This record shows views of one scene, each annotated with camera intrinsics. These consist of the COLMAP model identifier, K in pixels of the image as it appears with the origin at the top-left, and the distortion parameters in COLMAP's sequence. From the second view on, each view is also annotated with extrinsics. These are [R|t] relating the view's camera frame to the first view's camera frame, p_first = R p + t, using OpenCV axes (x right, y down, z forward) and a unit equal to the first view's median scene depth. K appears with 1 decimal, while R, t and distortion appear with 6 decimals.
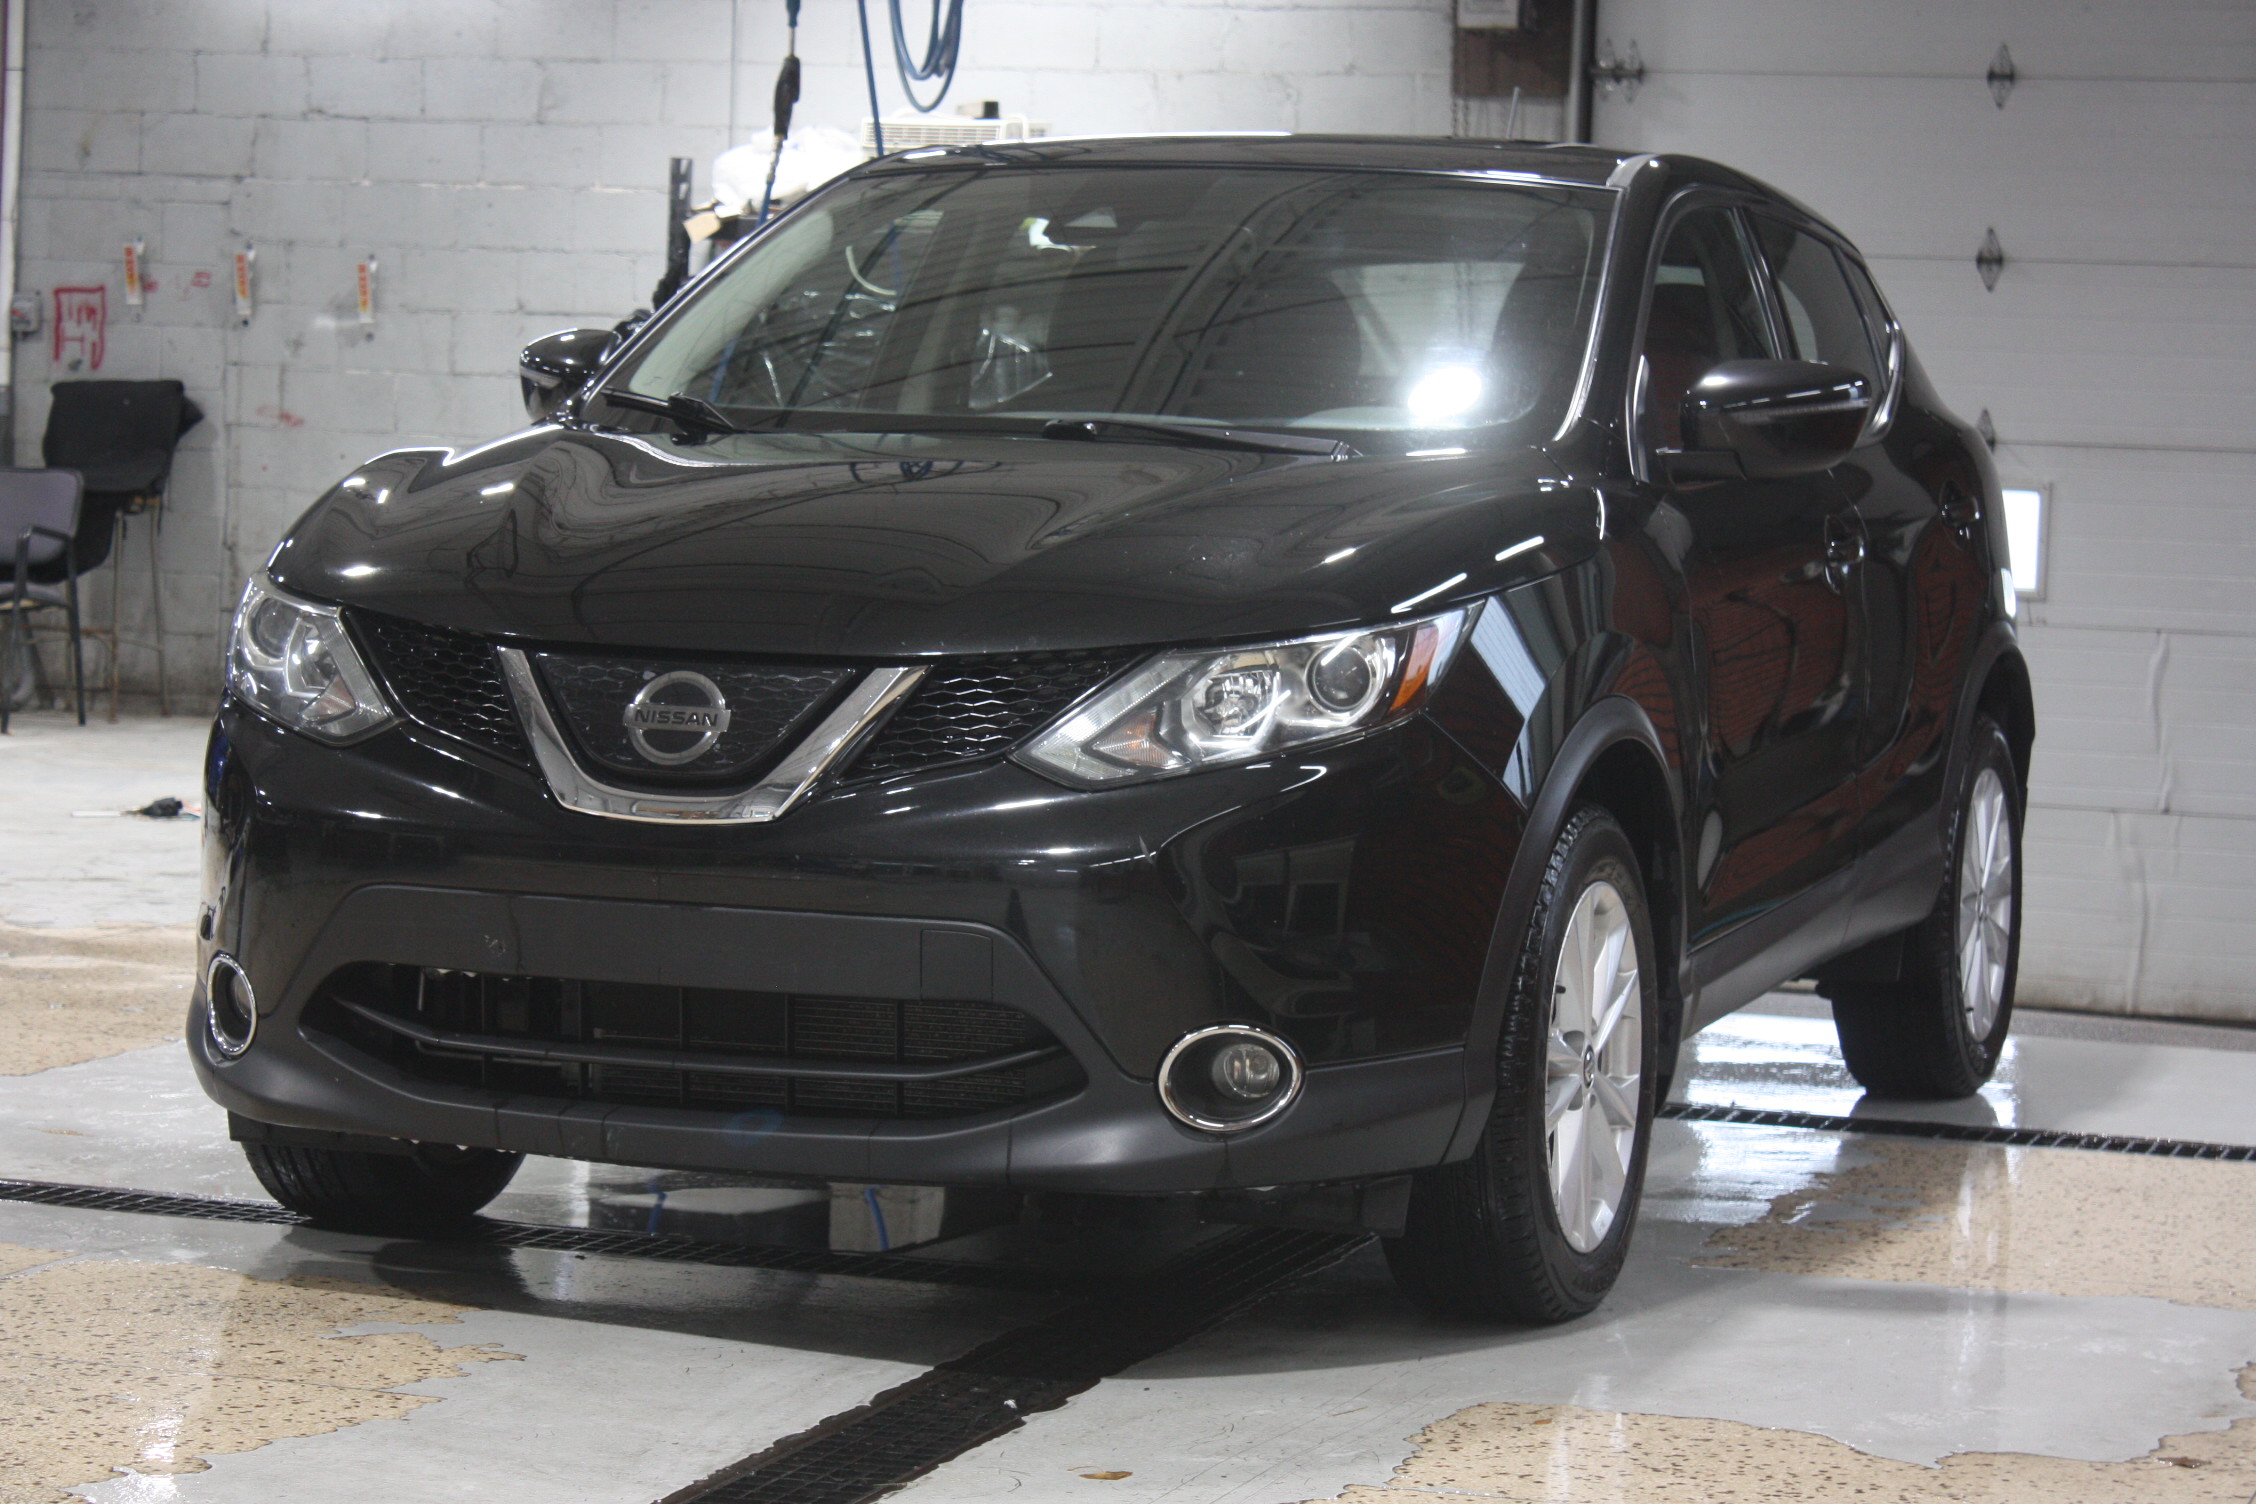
lens RADIAL K [[5822.3, 0, 1128.0], [0, 5822.3, 752.0], [0, 0, 1]] dist [0.017995, 0.193996]
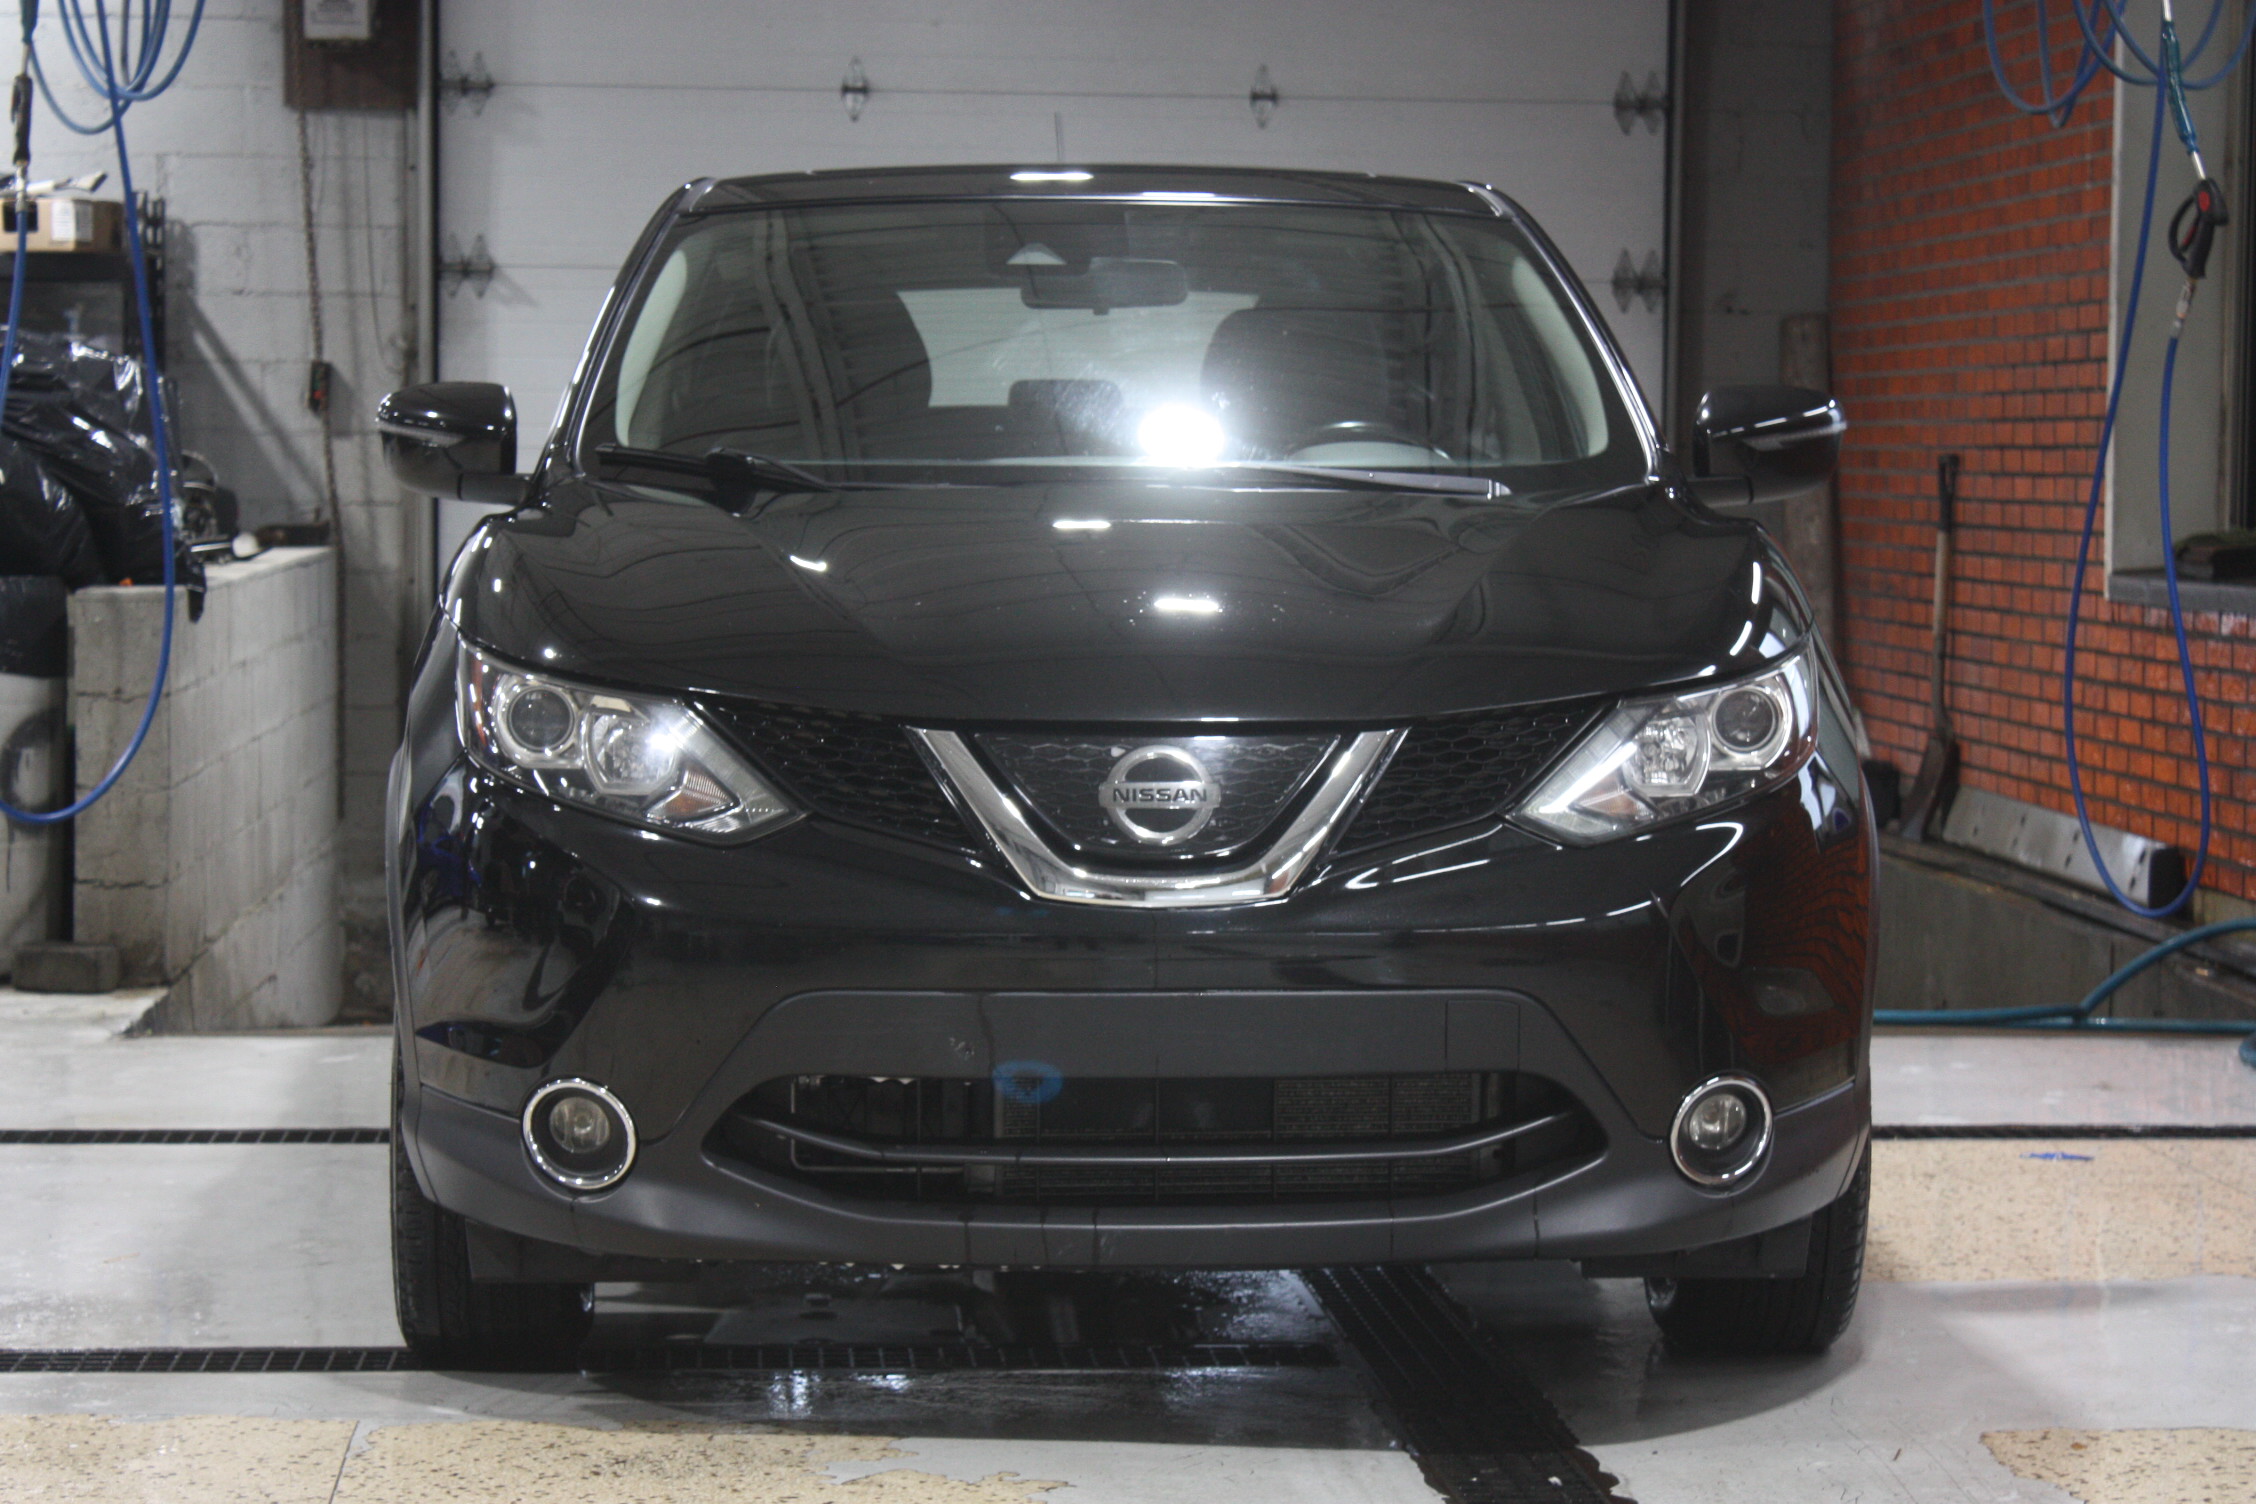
lens RADIAL K [[5736.1, 0, 1128.0], [0, 5736.1, 752.0], [0, 0, 1]] dist [0.162245, -0.050733]
pose [[0.913150, -0.049465, 0.404611, -0.284961], [0.048253, 0.998748, 0.013201, -0.015779], [-0.404757, 0.007469, 0.914394, 0.089854]]
